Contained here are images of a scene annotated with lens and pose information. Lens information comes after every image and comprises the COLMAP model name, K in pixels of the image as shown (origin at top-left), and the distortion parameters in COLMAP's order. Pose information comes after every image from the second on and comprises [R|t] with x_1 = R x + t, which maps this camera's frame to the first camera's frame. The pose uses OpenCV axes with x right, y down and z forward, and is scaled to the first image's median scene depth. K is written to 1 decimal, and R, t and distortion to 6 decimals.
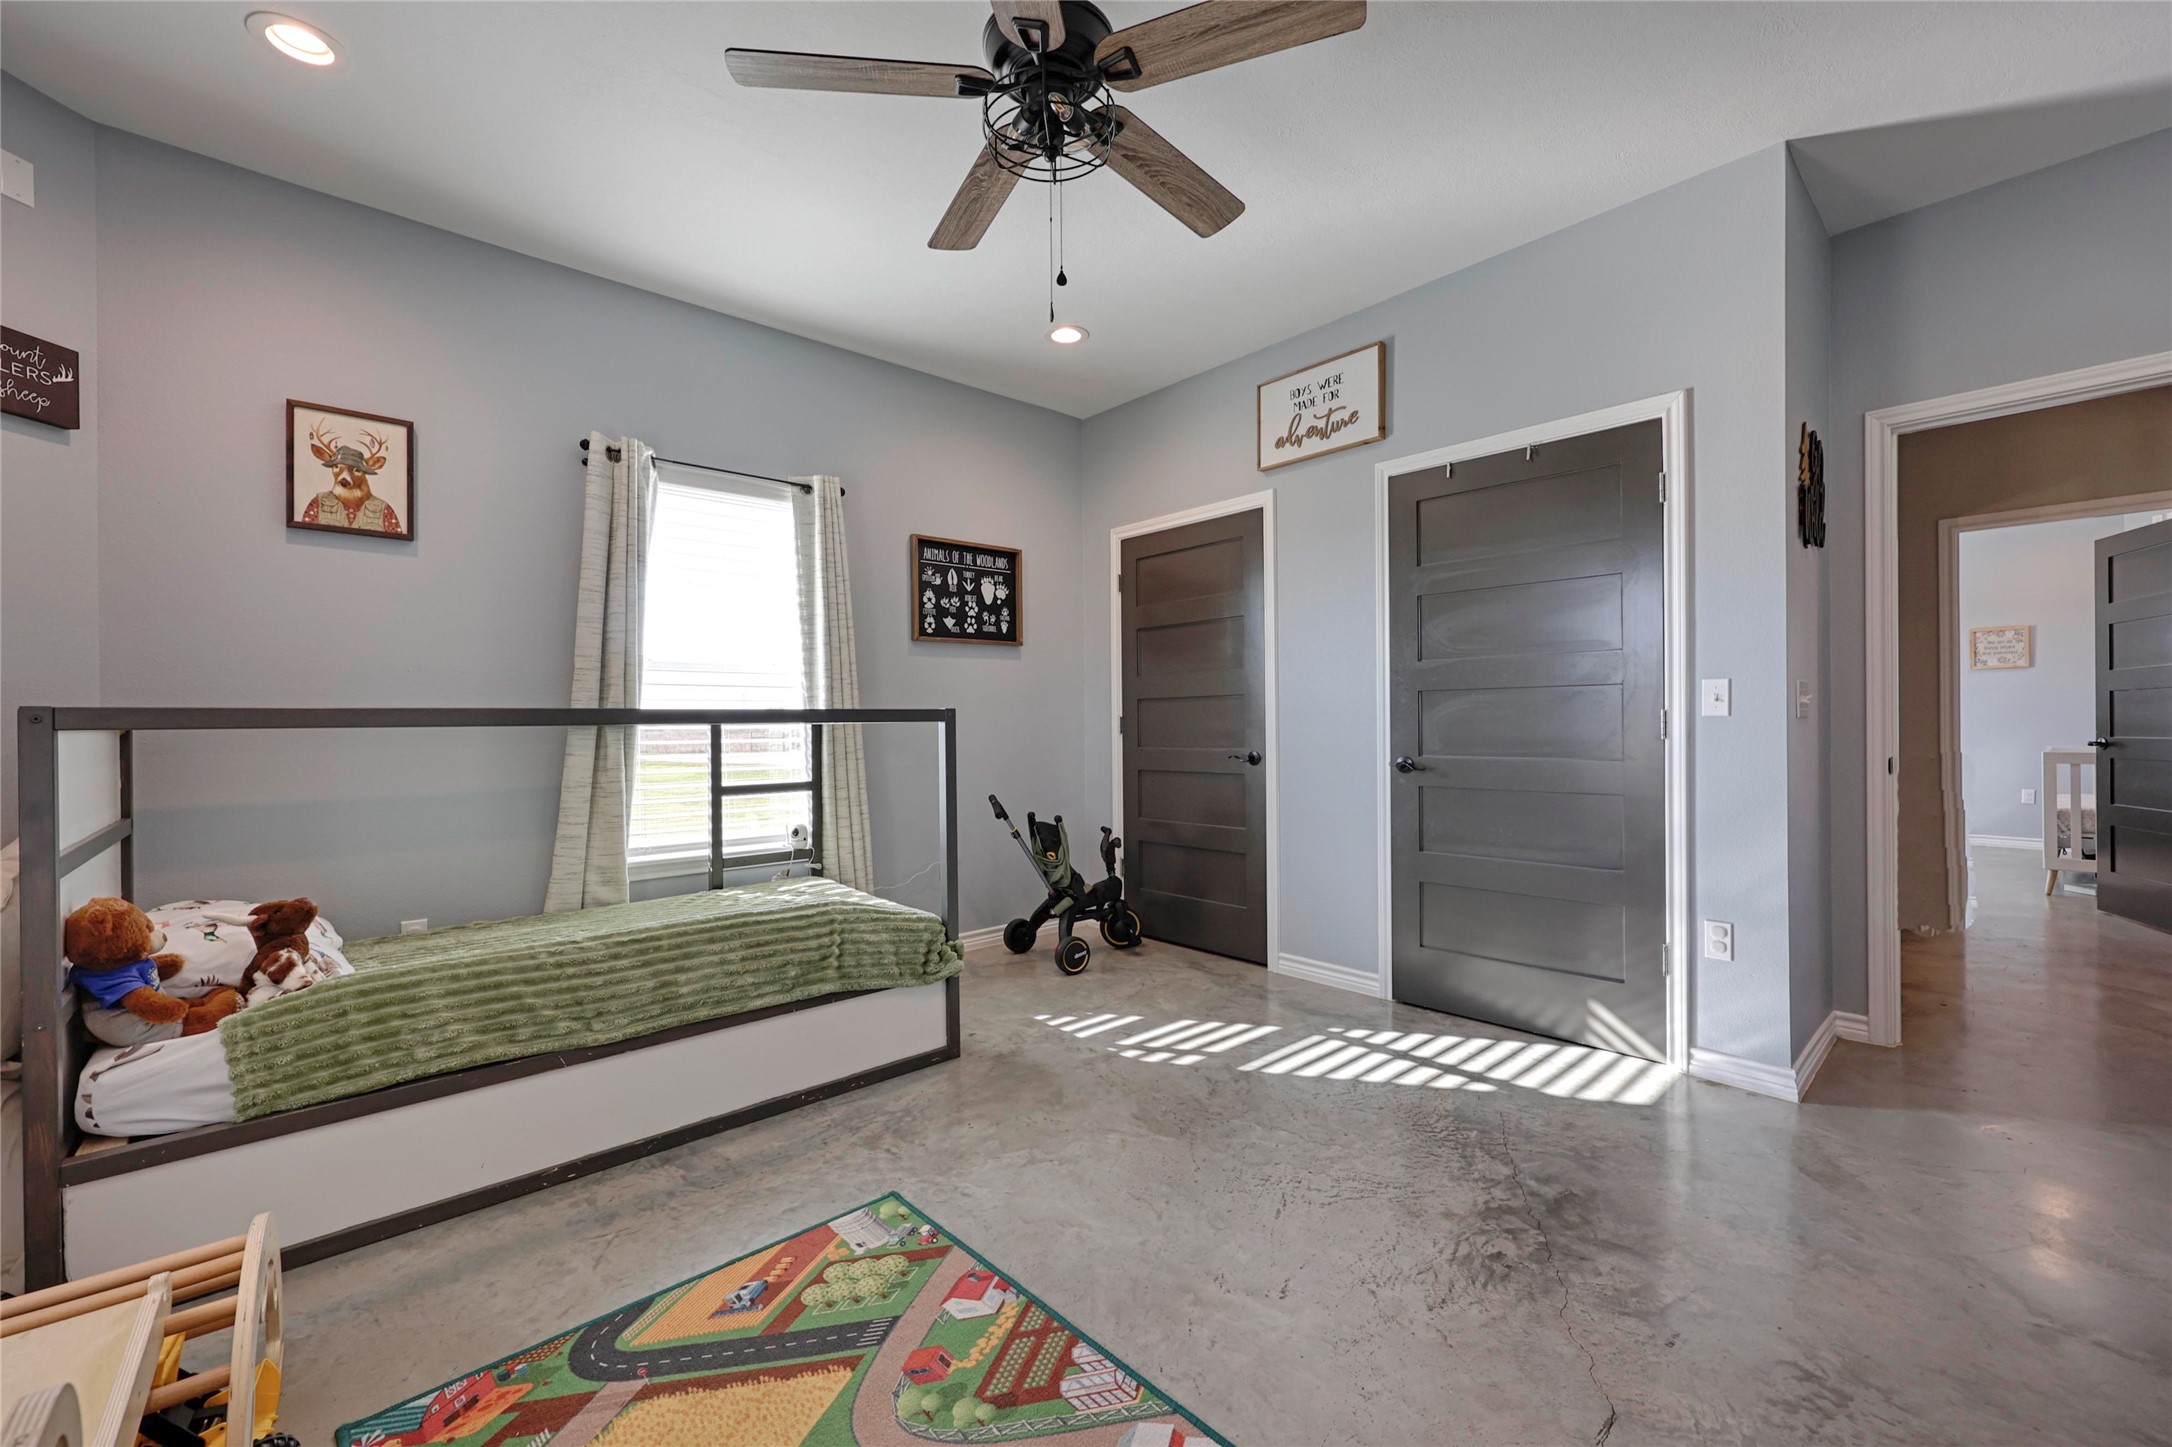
lens RADIAL K [[877.7, 0, 1089.7], [0, 877.7, 722.2], [0, 0, 1]] dist [0.000431, 0.000179]
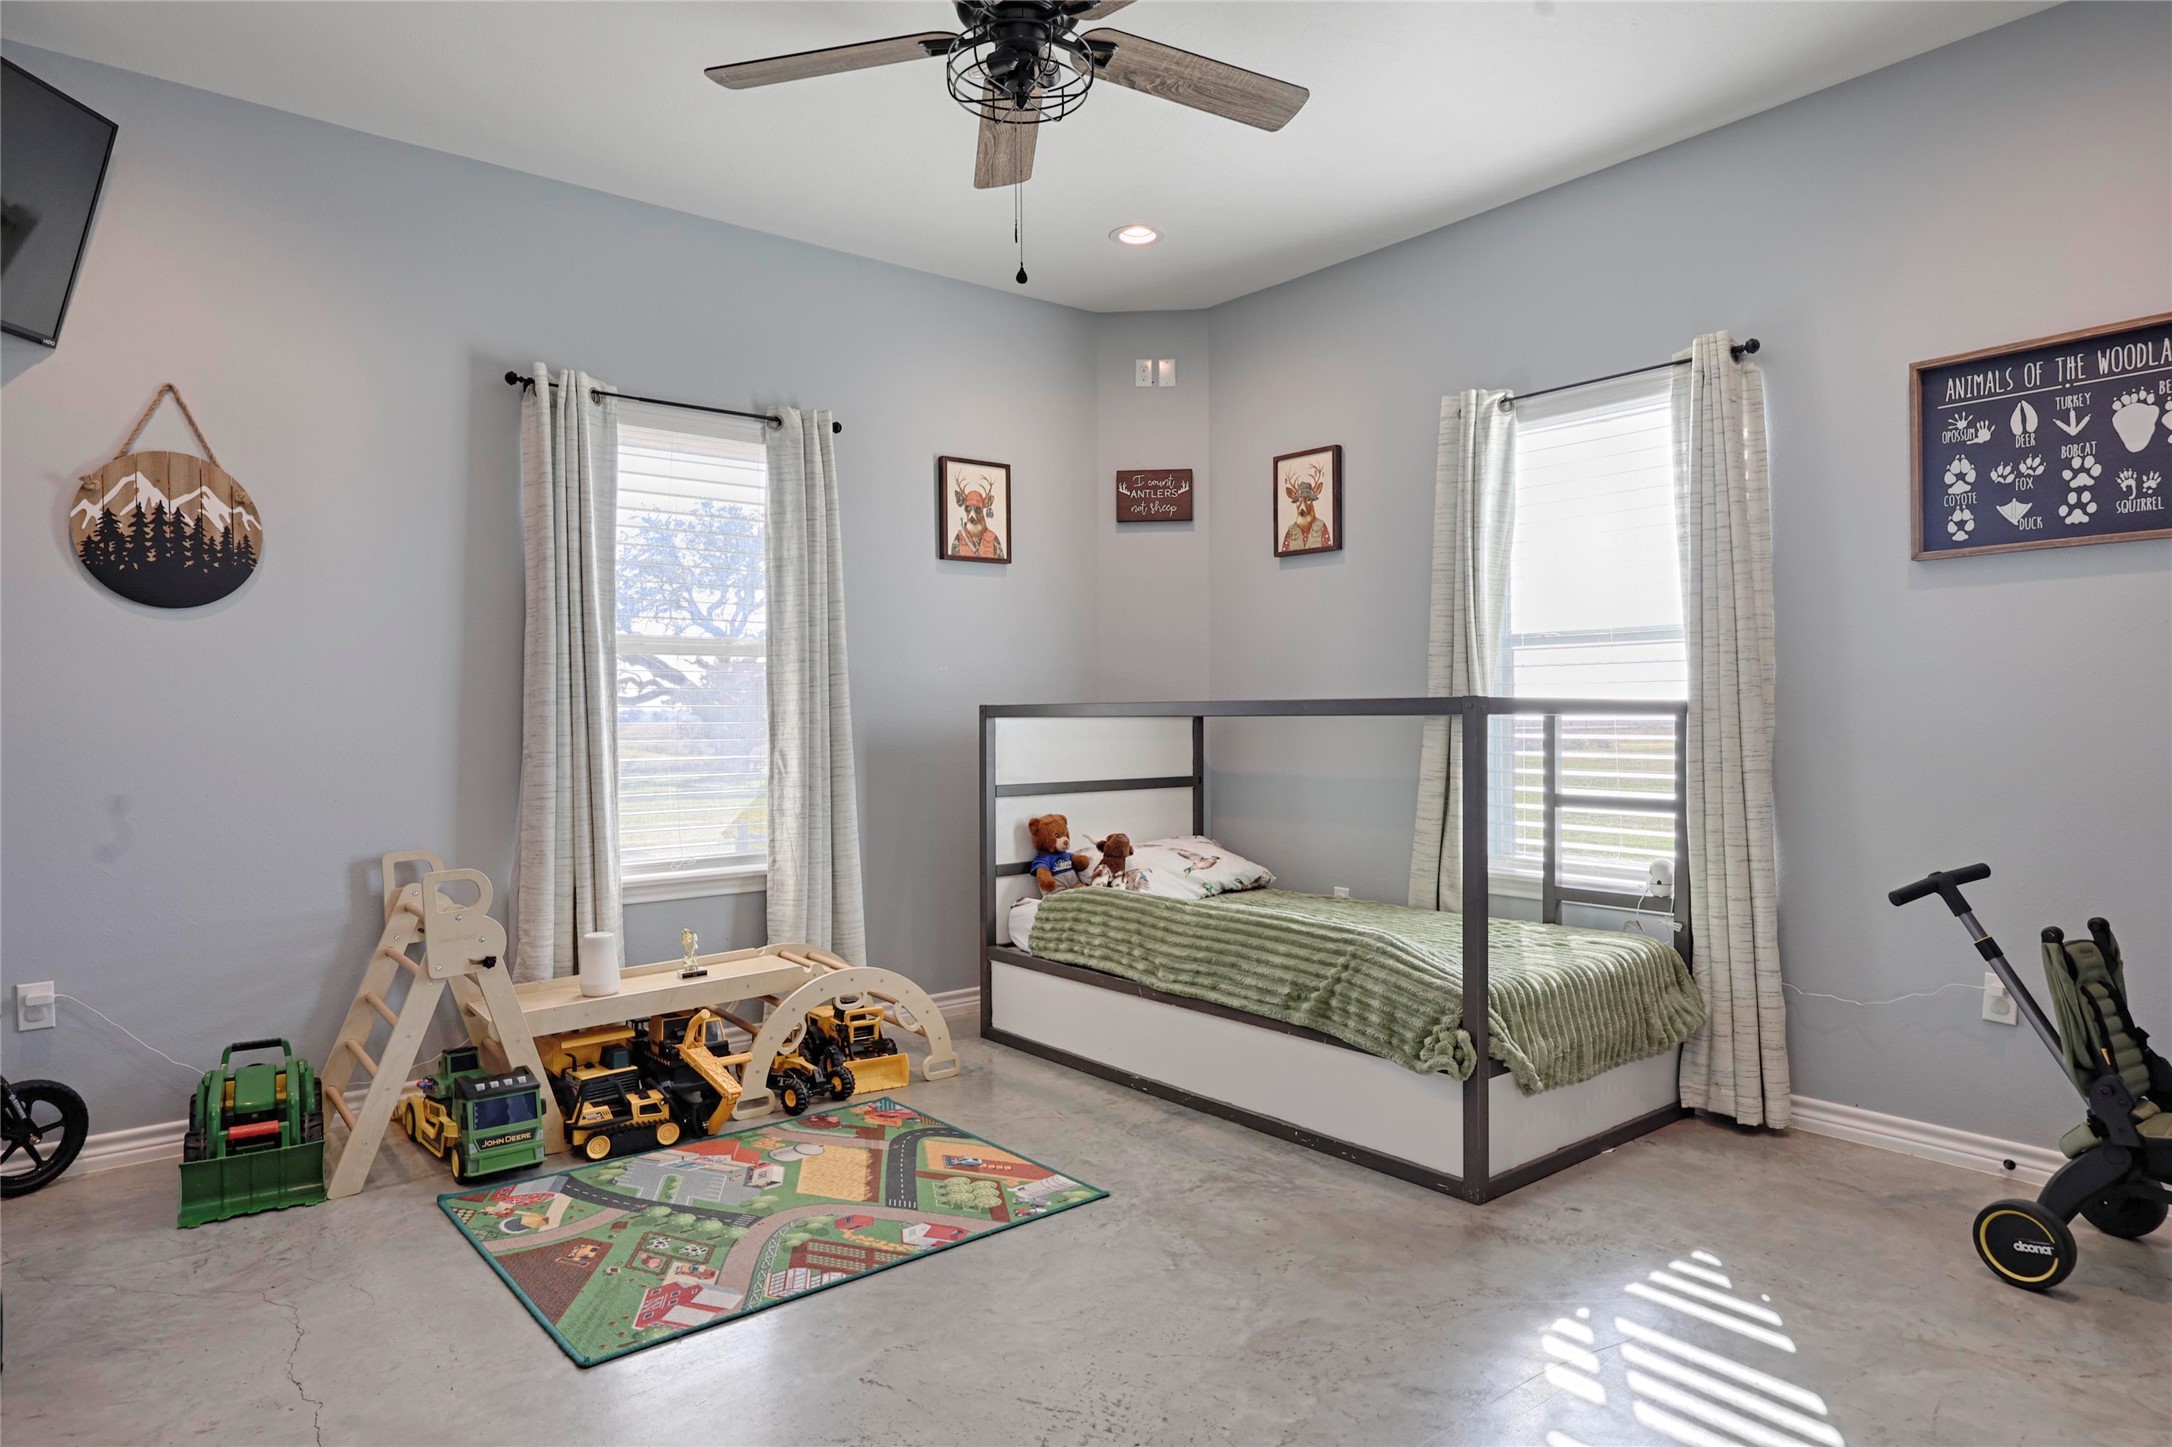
lens RADIAL K [[1253.8, 0, 1086.0], [0, 1253.8, 723.5], [0, 0, 1]] dist [-0.004223, -0.000849]
pose [[-0.051448, 0.015866, -0.998550, 0.783336], [0.004456, 0.999867, 0.015657, -0.010342], [0.998666, -0.003644, -0.051512, 0.698639]]
